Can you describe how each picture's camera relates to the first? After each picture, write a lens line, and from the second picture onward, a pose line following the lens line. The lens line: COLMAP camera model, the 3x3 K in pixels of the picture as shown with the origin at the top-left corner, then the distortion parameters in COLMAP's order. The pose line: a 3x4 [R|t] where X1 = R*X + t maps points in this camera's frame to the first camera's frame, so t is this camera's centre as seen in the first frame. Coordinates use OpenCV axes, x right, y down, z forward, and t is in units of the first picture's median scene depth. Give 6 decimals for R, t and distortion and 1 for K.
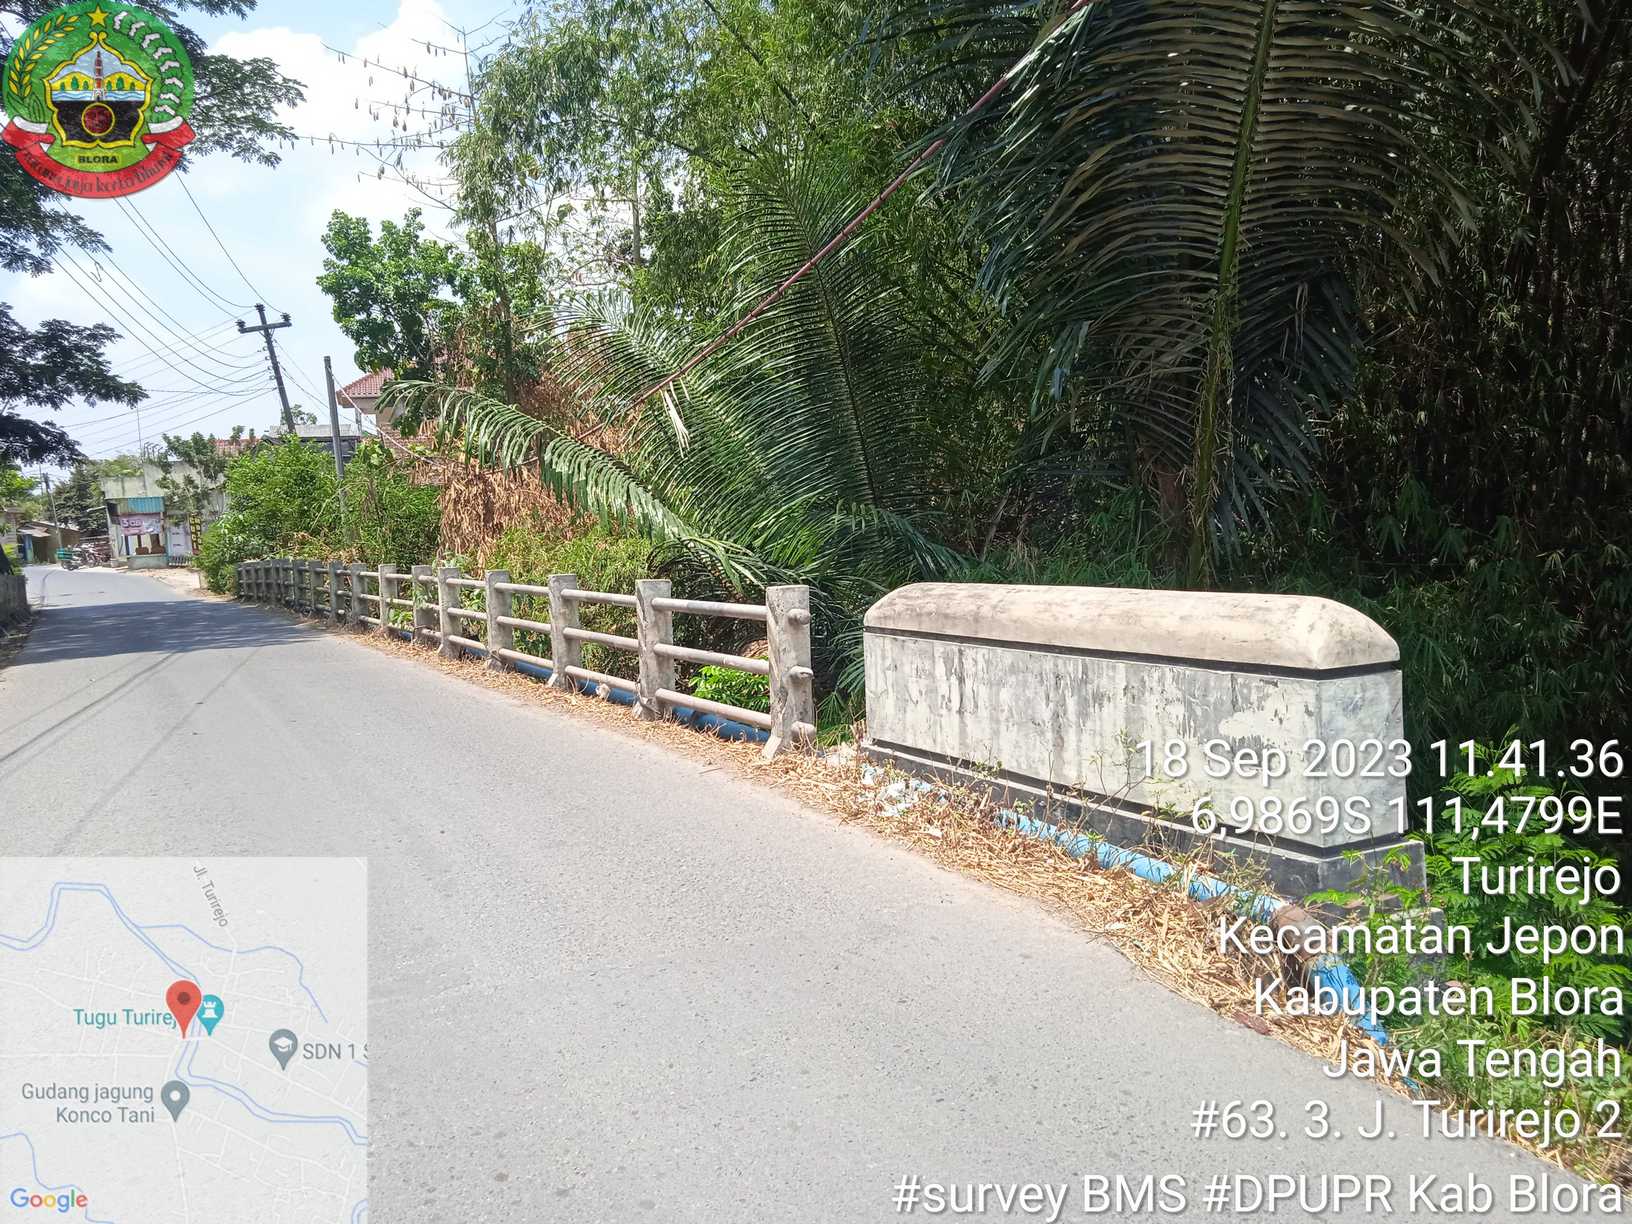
lens RADIAL K [[1318.6, 0, 816.0], [0, 1318.6, 612.0], [0, 0, 1]] dist [0.075824, -0.118038]
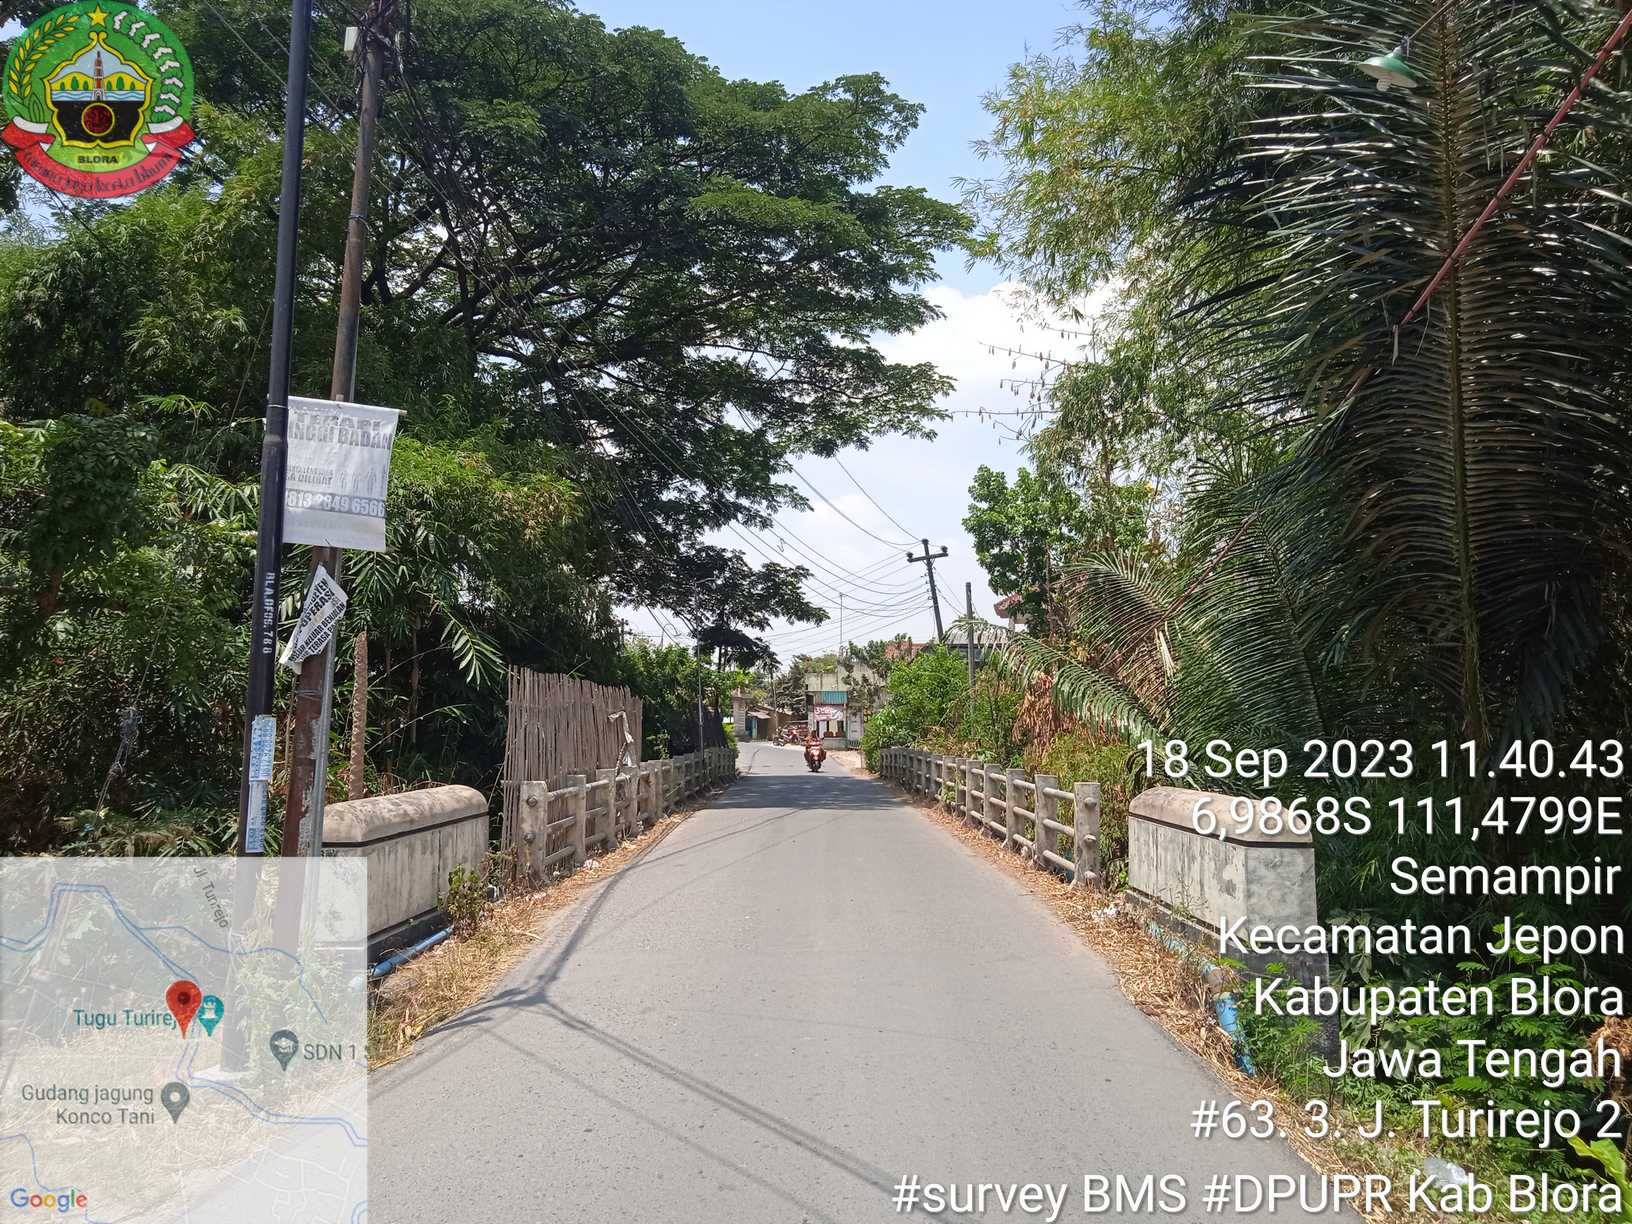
lens RADIAL K [[1318.6, 0, 816.0], [0, 1318.6, 612.0], [0, 0, 1]] dist [0.075824, -0.118038]
pose [[0.879388, 0.008464, -0.476031, 0.103302], [-0.079828, 0.988309, -0.129896, 0.002269], [0.469367, 0.152230, 0.869782, -0.132163]]
